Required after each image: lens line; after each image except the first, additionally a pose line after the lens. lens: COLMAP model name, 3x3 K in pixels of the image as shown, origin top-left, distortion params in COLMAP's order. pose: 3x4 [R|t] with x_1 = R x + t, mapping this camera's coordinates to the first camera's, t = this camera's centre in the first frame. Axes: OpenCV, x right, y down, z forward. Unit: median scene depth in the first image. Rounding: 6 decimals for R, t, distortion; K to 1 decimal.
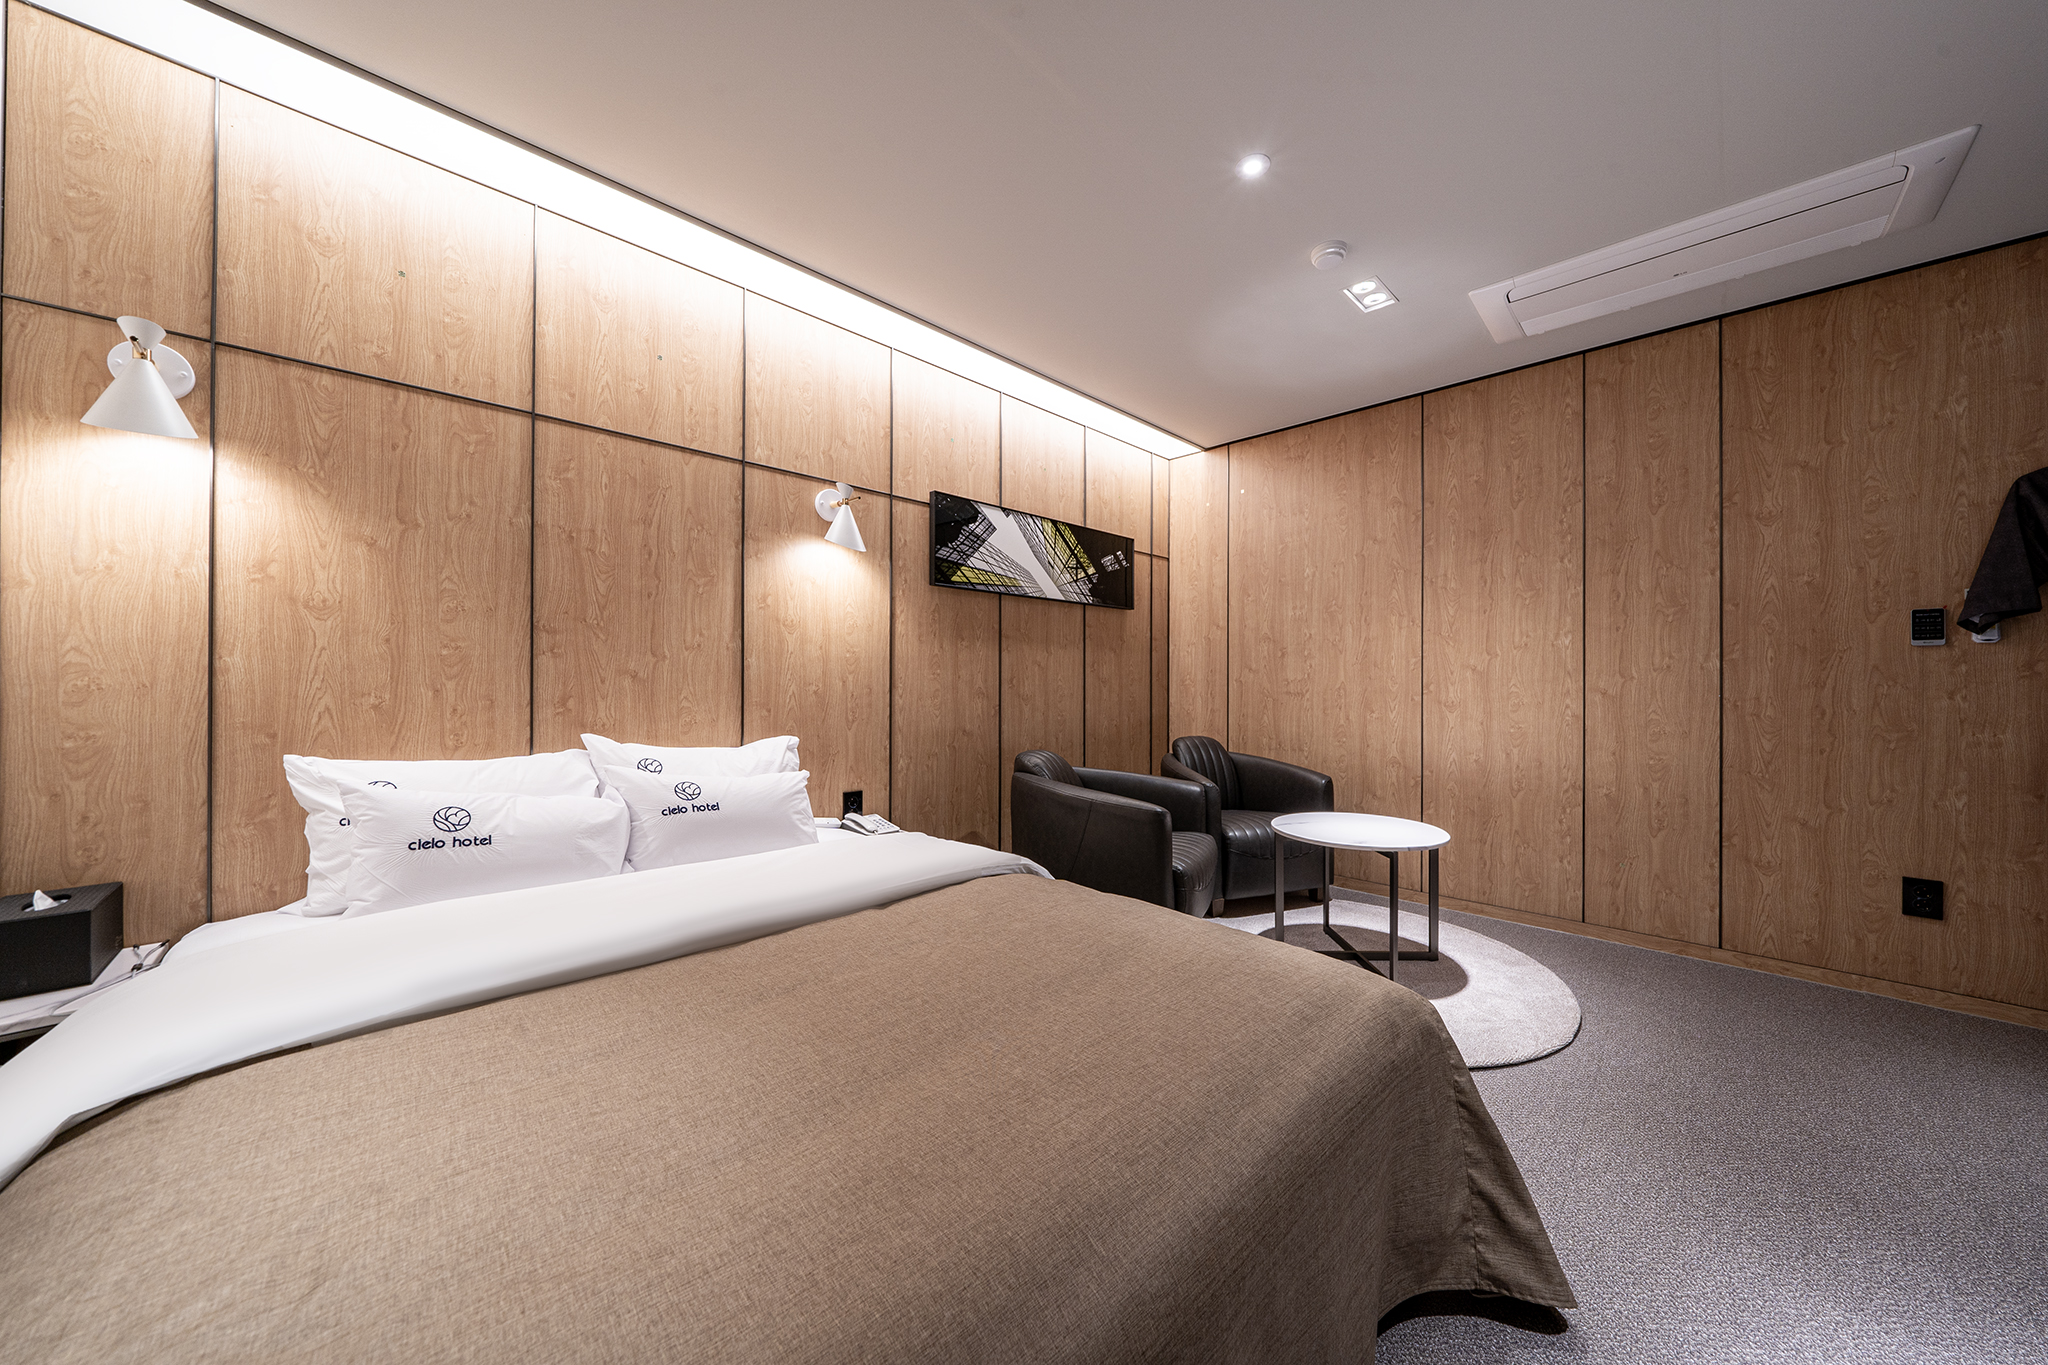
lens RADIAL K [[704.9, 0, 1028.7], [0, 704.9, 684.1], [0, 0, 1]] dist [-0.001764, -0.000144]
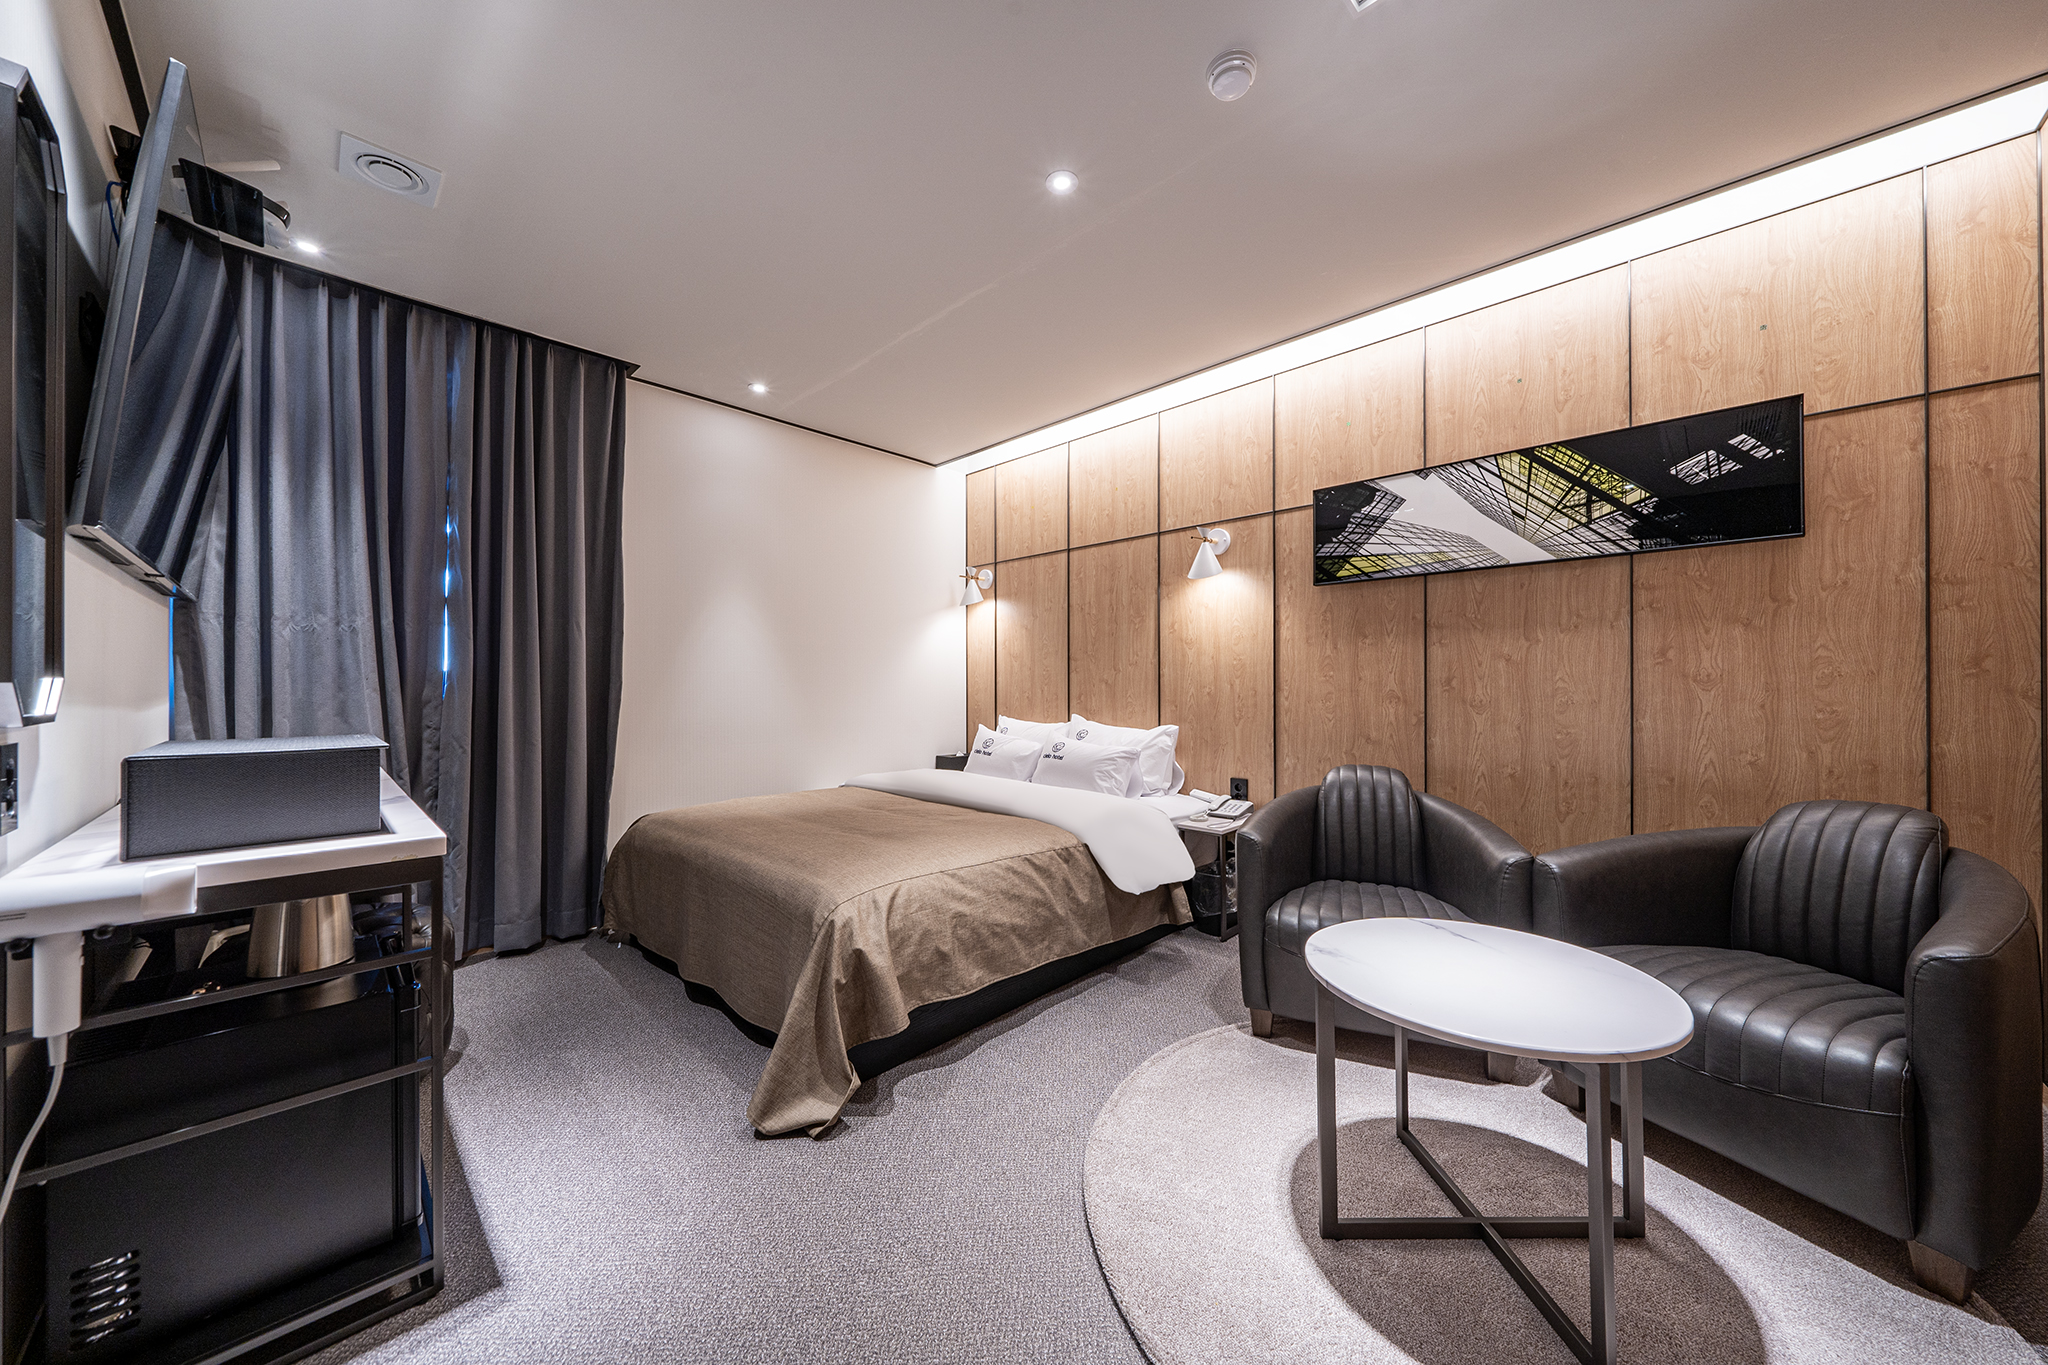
lens RADIAL K [[704.9, 0, 1028.7], [0, 704.9, 684.1], [0, 0, 1]] dist [-0.001764, -0.000144]
pose [[0.003632, -0.007846, -0.999963, 0.826044], [0.000473, 0.999969, -0.007844, 0.003873], [0.999993, -0.000445, 0.003636, 0.582136]]
